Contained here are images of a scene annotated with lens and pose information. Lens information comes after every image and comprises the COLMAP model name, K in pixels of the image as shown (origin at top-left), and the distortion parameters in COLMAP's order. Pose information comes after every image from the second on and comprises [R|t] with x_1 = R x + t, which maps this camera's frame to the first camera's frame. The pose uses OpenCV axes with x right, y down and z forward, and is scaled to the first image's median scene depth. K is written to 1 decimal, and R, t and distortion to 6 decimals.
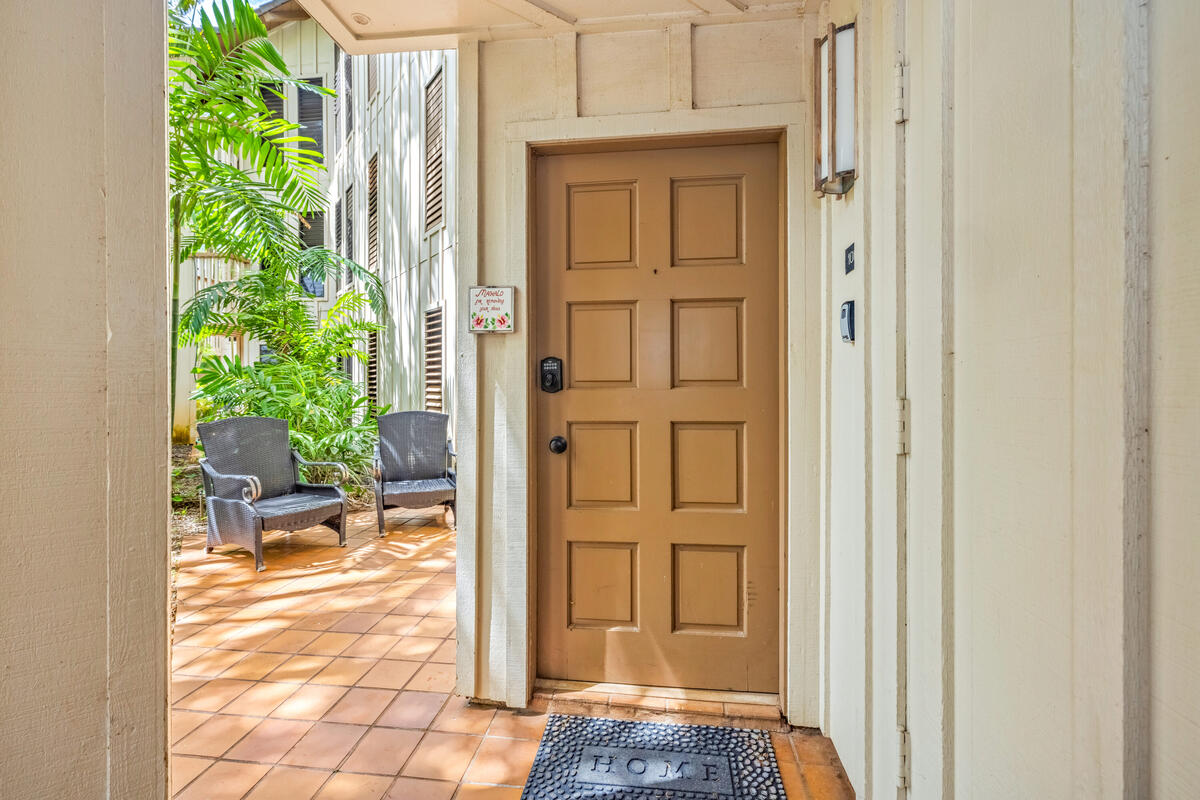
lens RADIAL K [[521.7, 0, 599.6], [0, 521.7, 397.4], [0, 0, 1]] dist [0.008900, -0.000463]
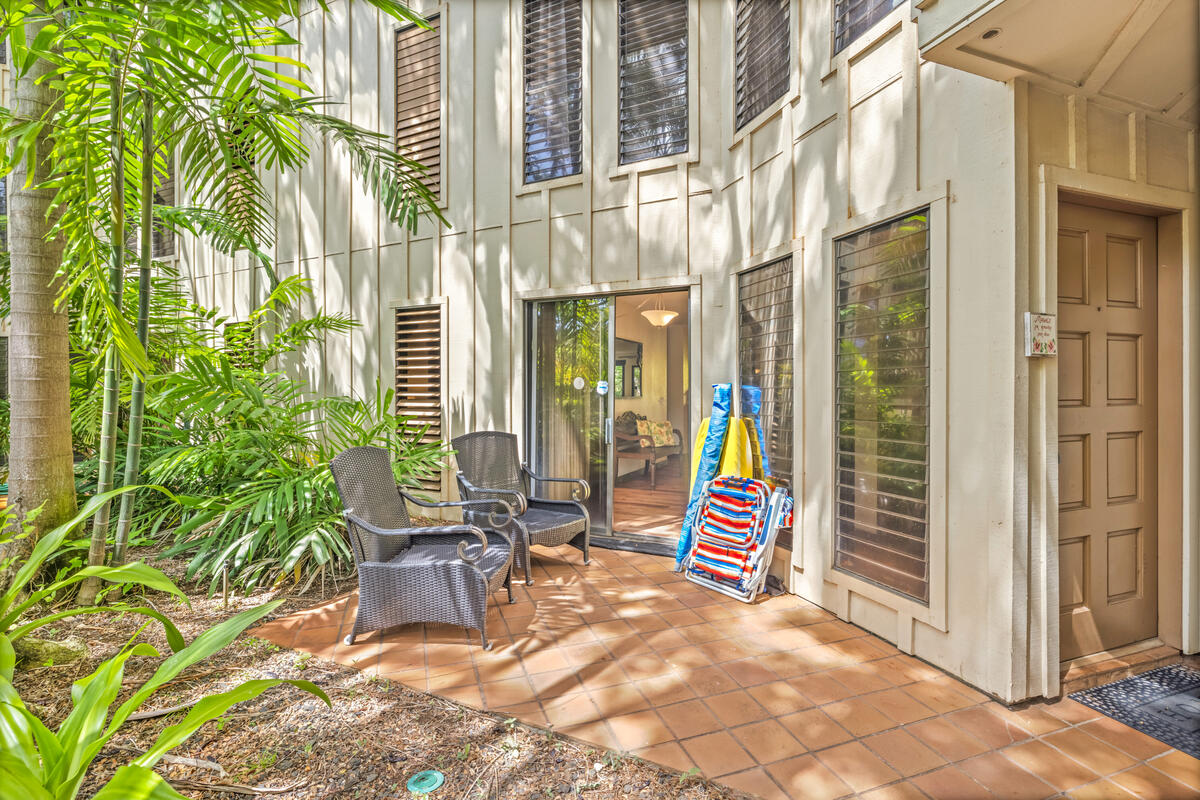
lens RADIAL K [[521.7, 0, 599.6], [0, 521.7, 392.1], [0, 0, 1]] dist [0.008900, -0.000463]
pose [[0.874911, -0.006866, 0.484235, -1.489650], [0.017999, 0.999670, -0.018346, -0.047661], [-0.483949, 0.024767, 0.874746, 0.494945]]
